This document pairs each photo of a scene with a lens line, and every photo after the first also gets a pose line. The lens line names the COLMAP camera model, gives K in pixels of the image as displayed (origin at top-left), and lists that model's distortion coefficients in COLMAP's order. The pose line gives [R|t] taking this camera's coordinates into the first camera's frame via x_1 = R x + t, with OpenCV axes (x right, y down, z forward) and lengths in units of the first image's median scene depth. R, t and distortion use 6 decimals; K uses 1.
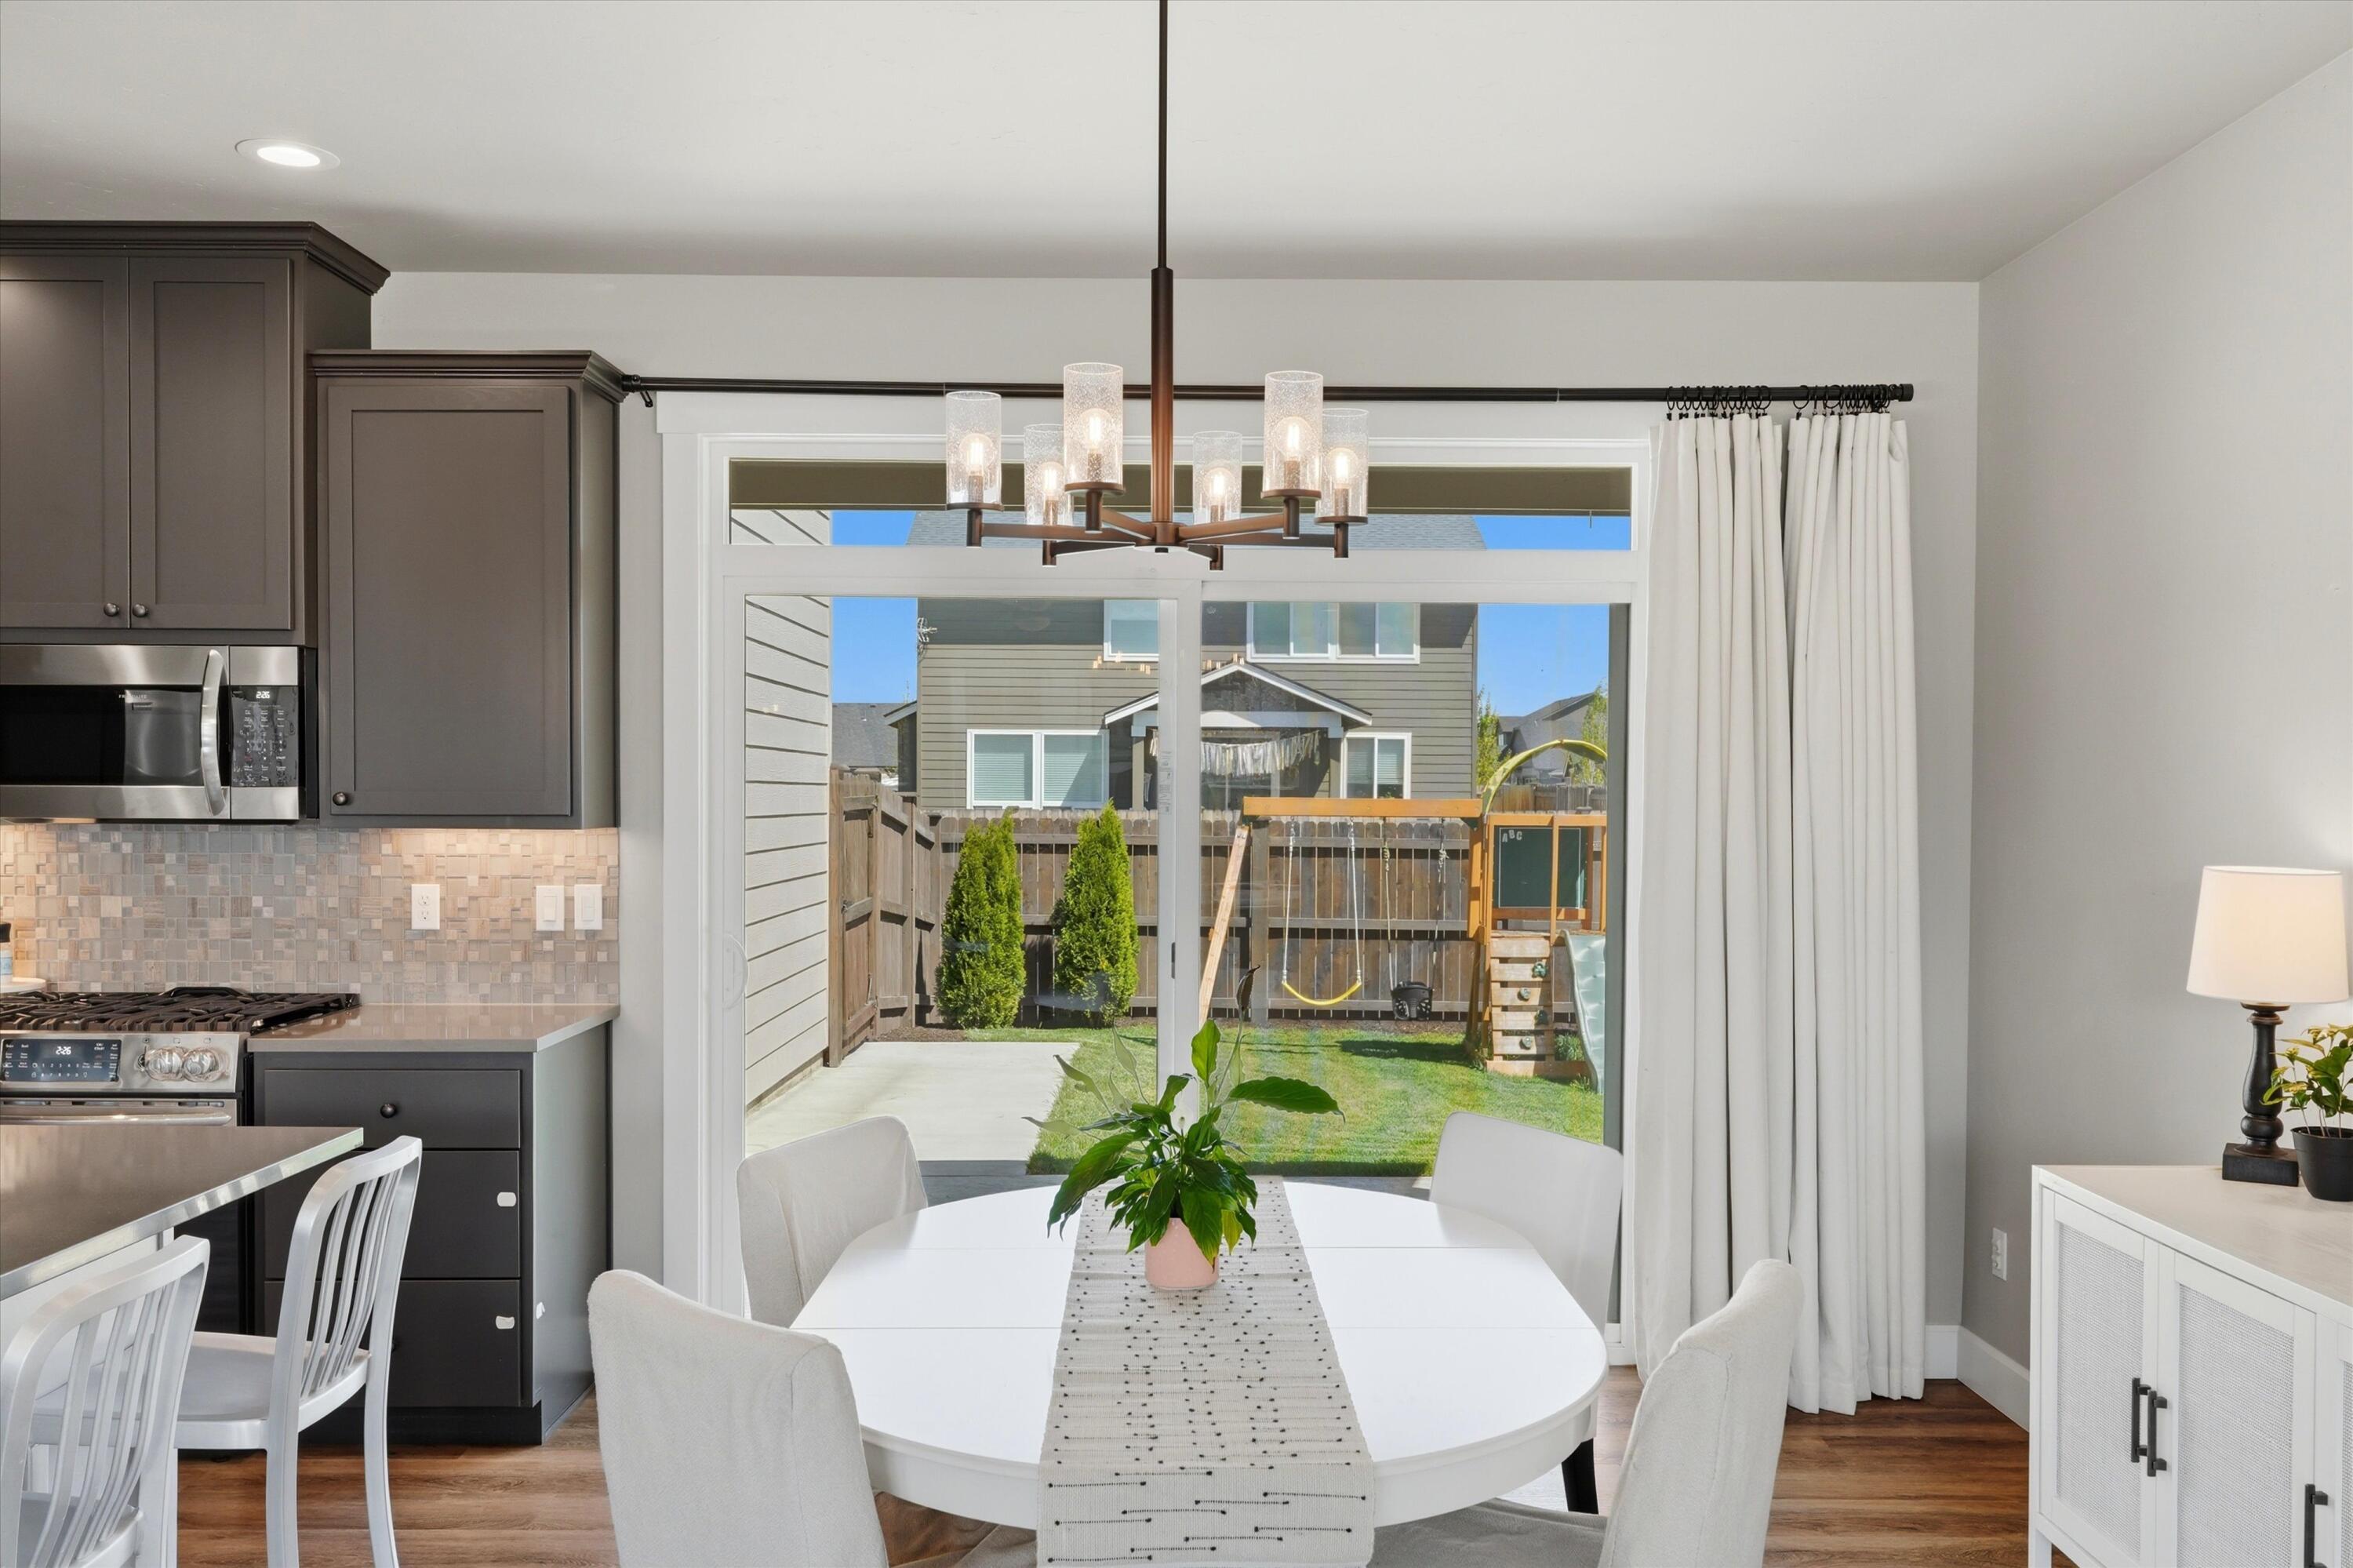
lens RADIAL K [[1886.0, 0, 1179.9], [0, 1886.0, 824.7], [0, 0, 1]] dist [0.006536, 0.000563]
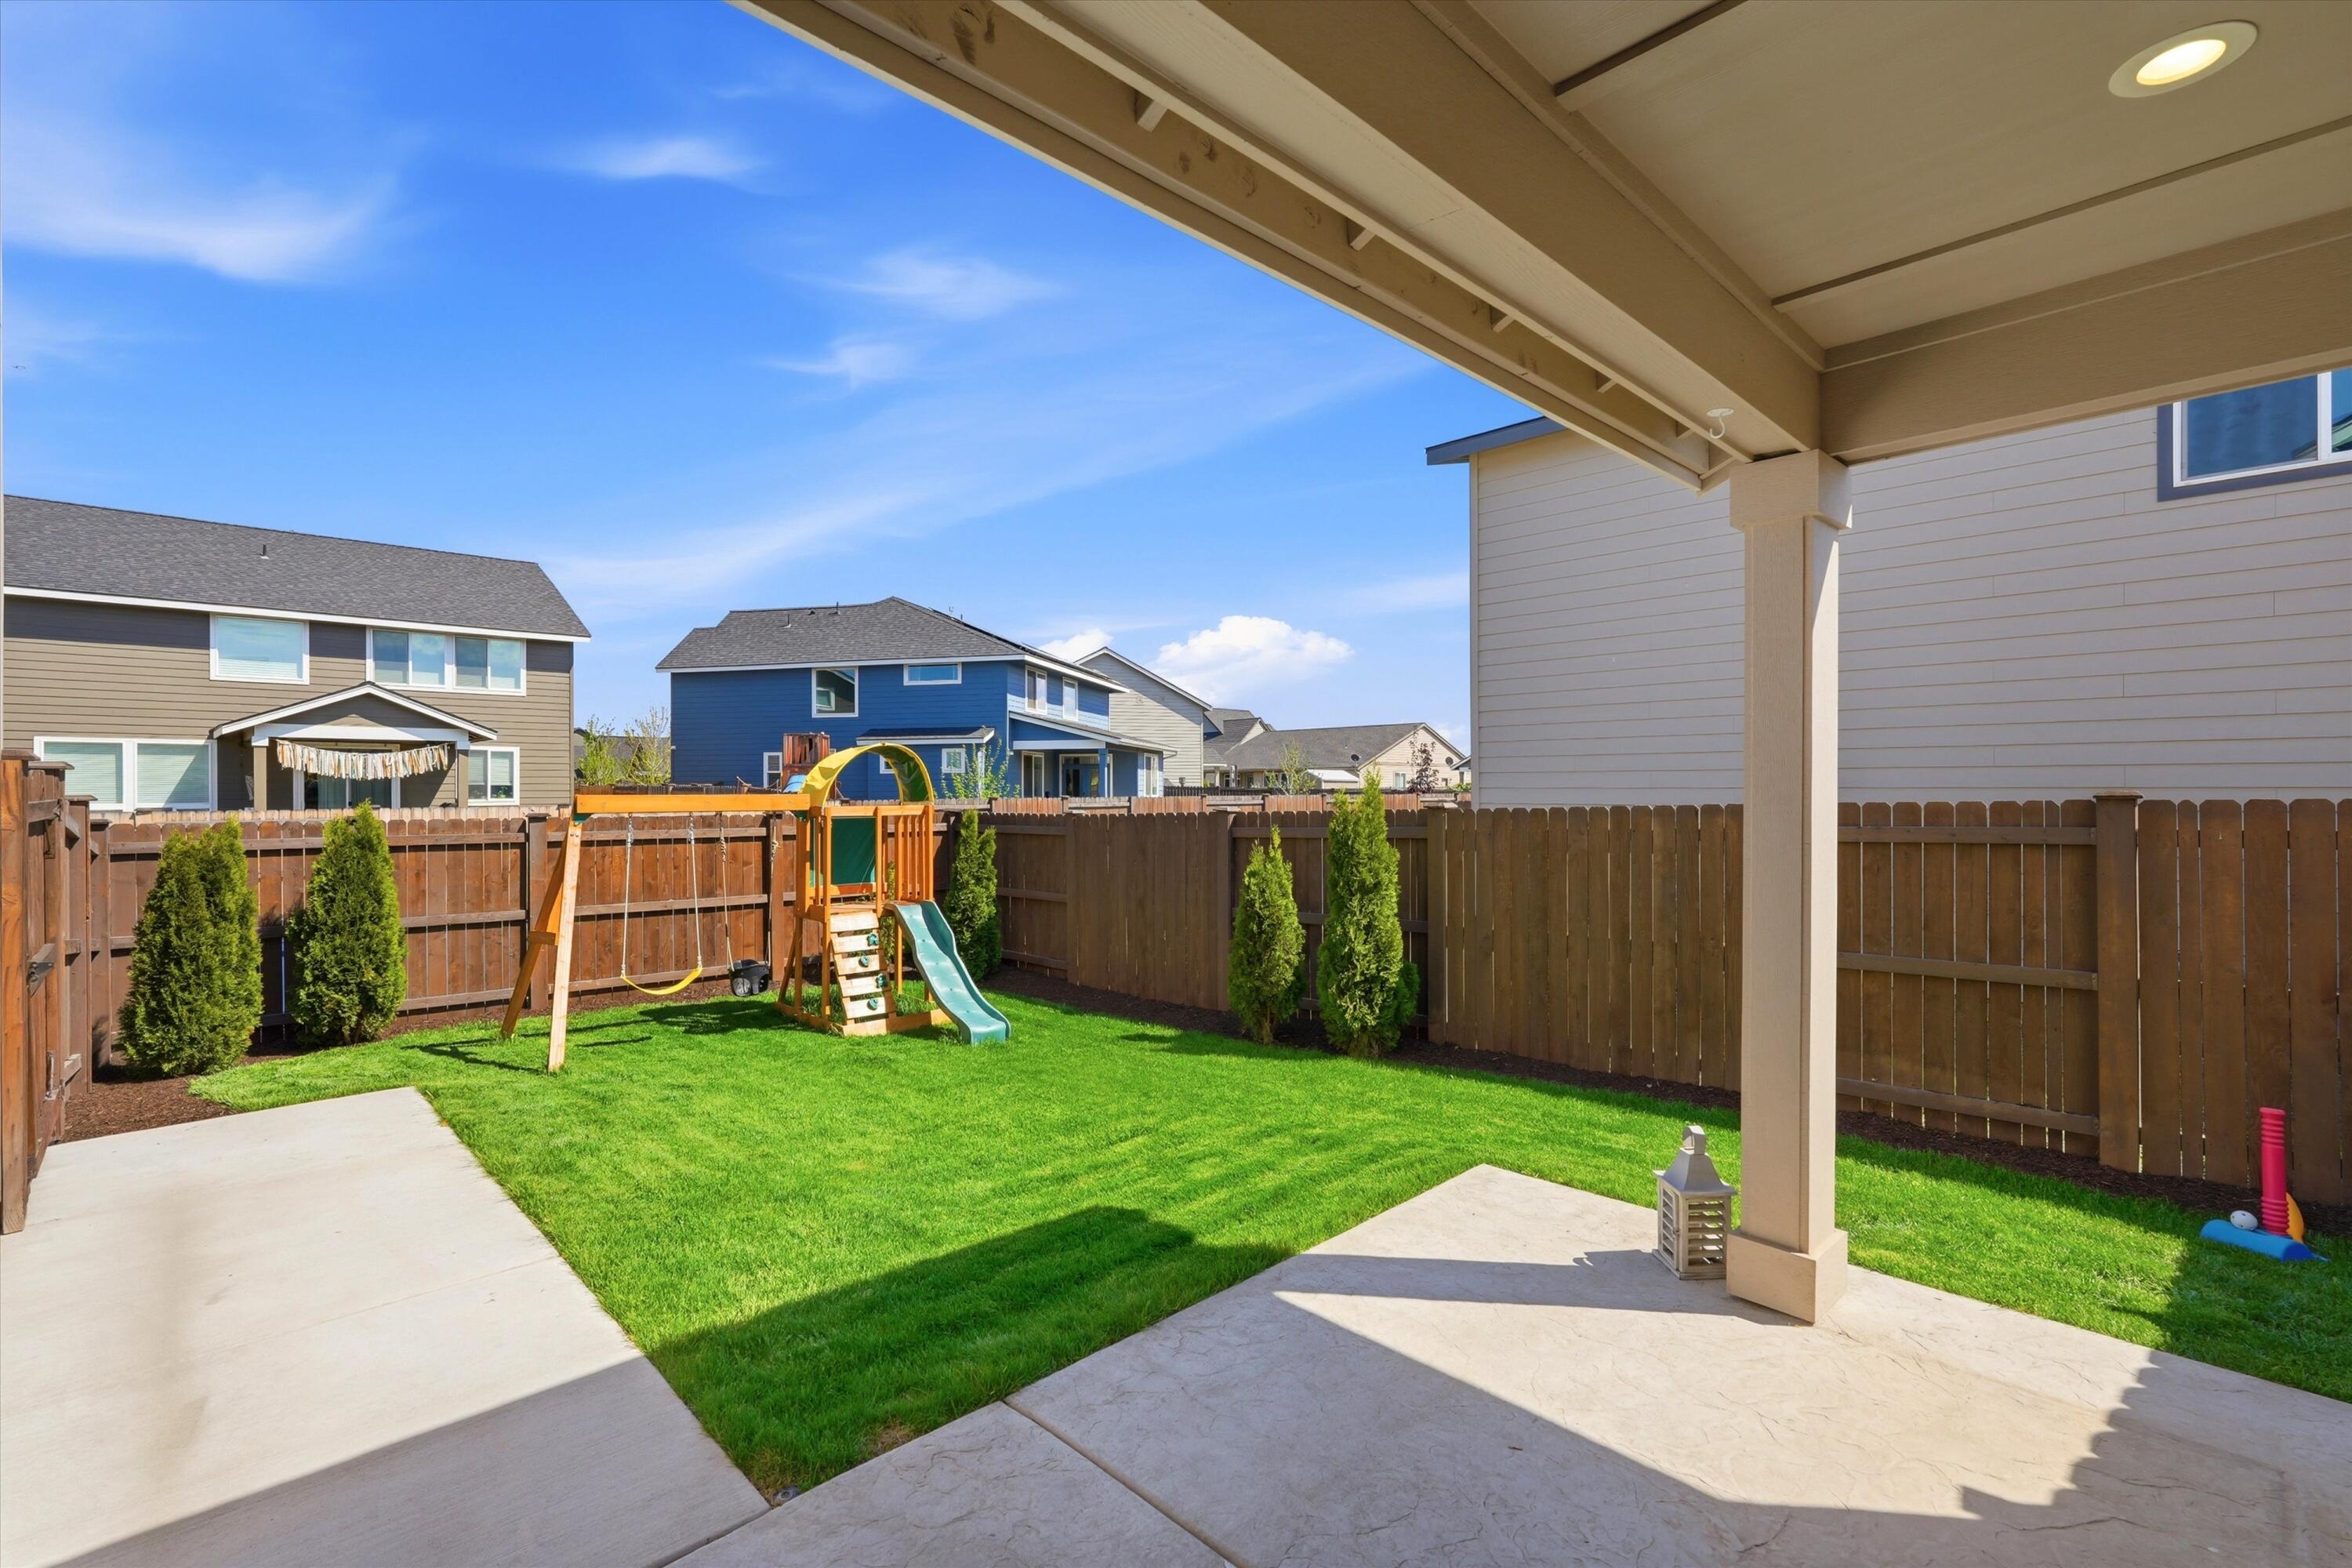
lens RADIAL K [[1051.8, 0, 1188.6], [0, 1051.8, 793.2], [0, 0, 1]] dist [-0.007056, 0.001974]
pose [[0.734884, -0.011846, 0.678090, -0.330089], [0.020934, 0.999767, -0.005222, -0.018554], [-0.677870, 0.018033, 0.734961, 1.202460]]
